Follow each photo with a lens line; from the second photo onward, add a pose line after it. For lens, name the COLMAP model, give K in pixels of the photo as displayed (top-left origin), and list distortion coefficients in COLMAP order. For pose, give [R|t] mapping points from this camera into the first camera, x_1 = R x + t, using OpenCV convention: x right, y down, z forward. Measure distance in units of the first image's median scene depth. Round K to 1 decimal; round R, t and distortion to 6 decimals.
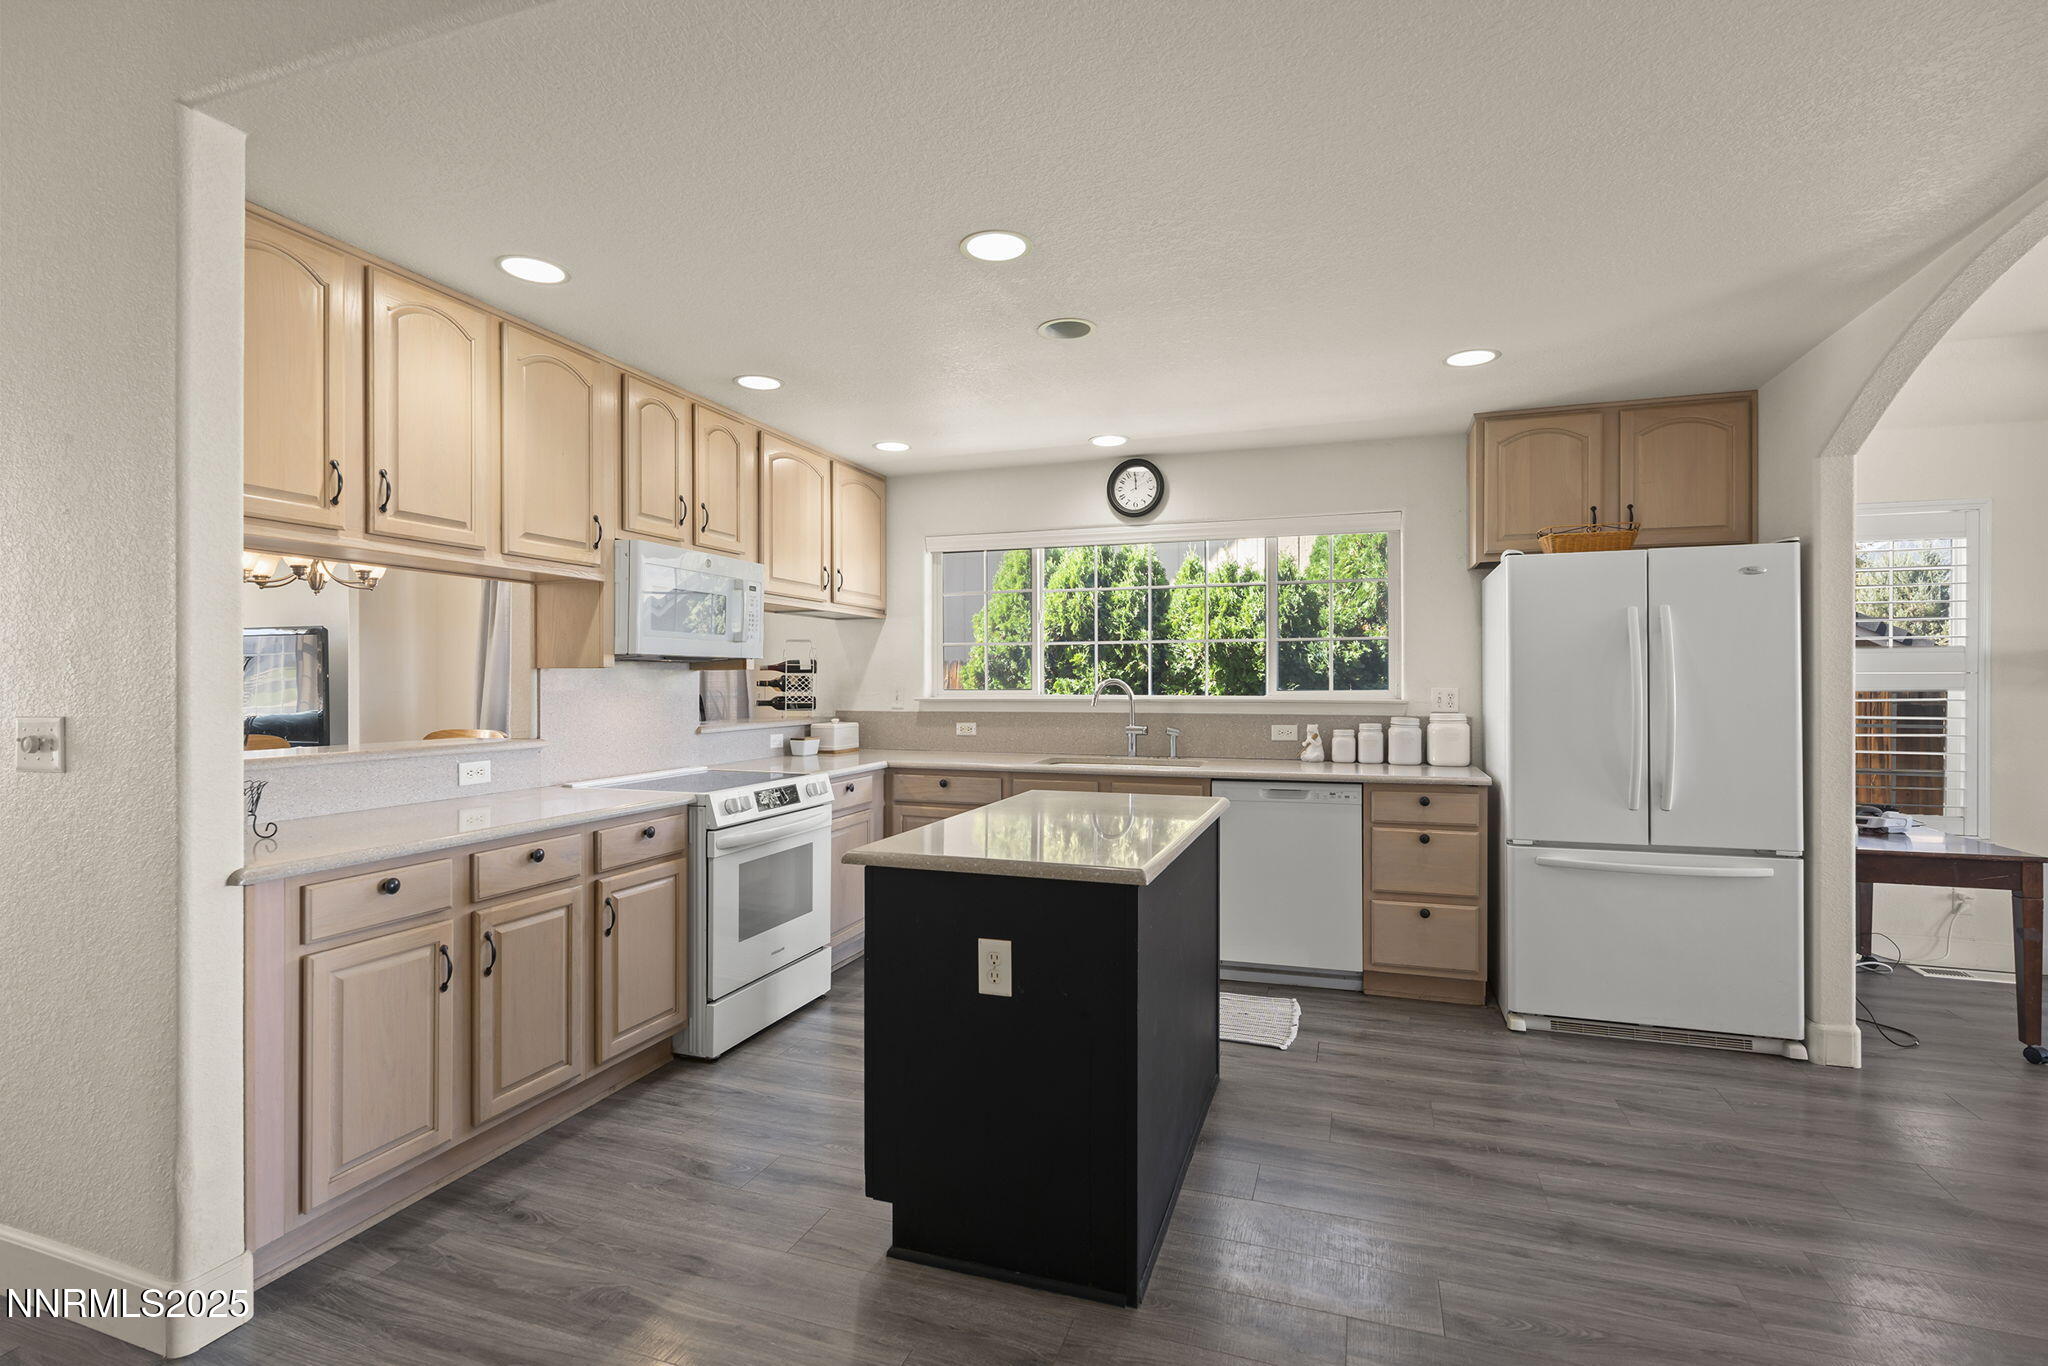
lens RADIAL K [[961.0, 0, 1024.0], [0, 961.0, 683.0], [0, 0, 1]] dist [0.001529, 0.000998]
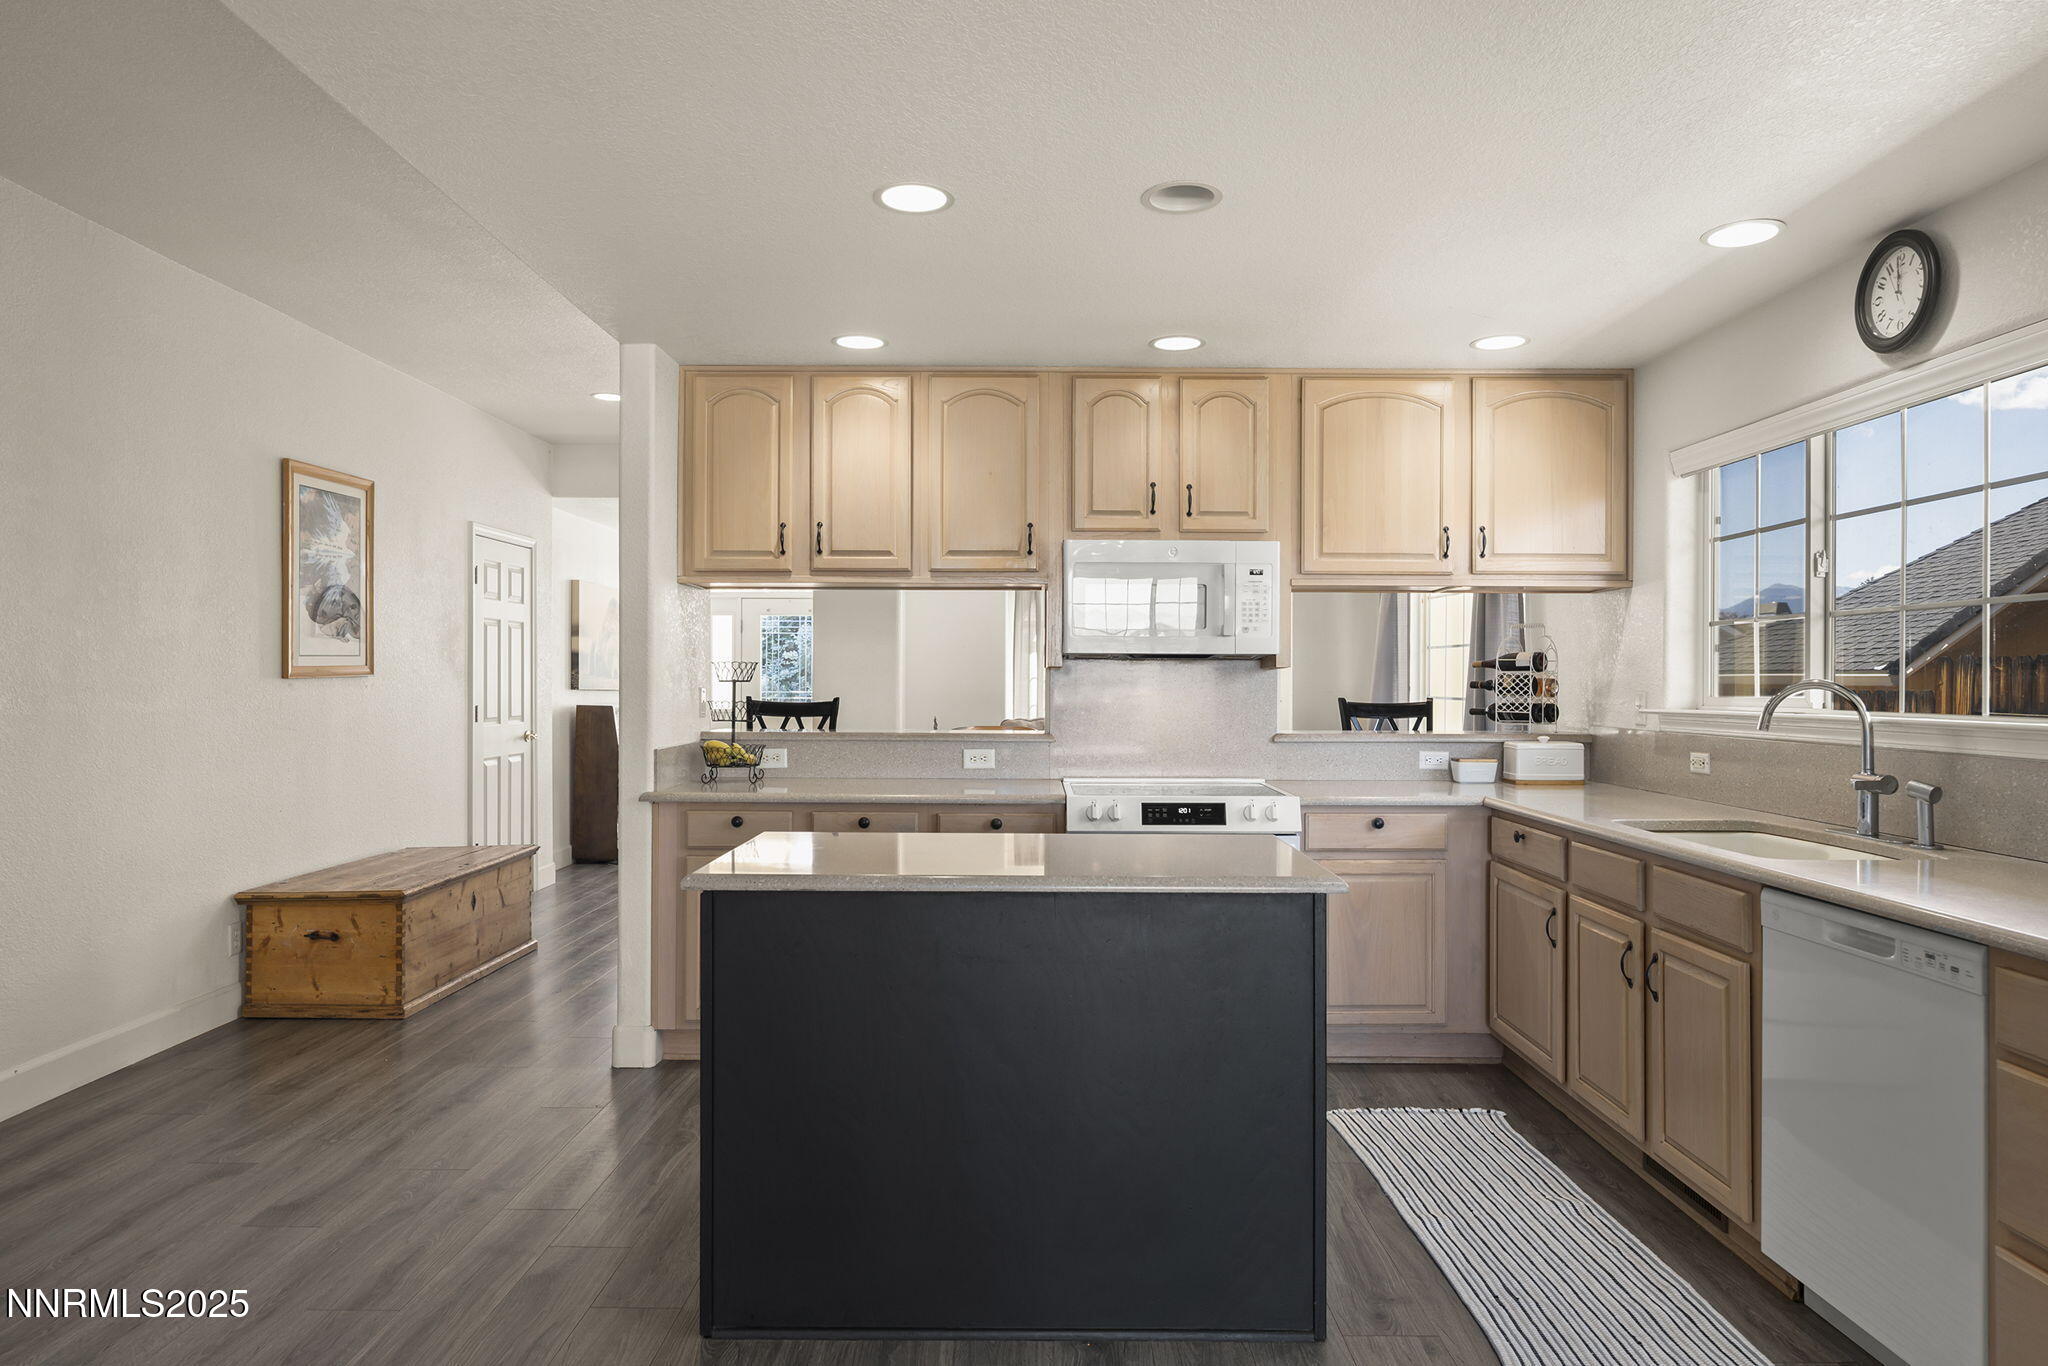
lens RADIAL K [[1236.6, 0, 1024.0], [0, 1236.6, 683.0], [0, 0, 1]] dist [-0.001248, 0.000351]
pose [[0.328520, 0.004718, -0.944485, 0.651278], [-0.006493, 0.999975, 0.002736, -0.001817], [0.944475, 0.005234, 0.328543, 0.427505]]
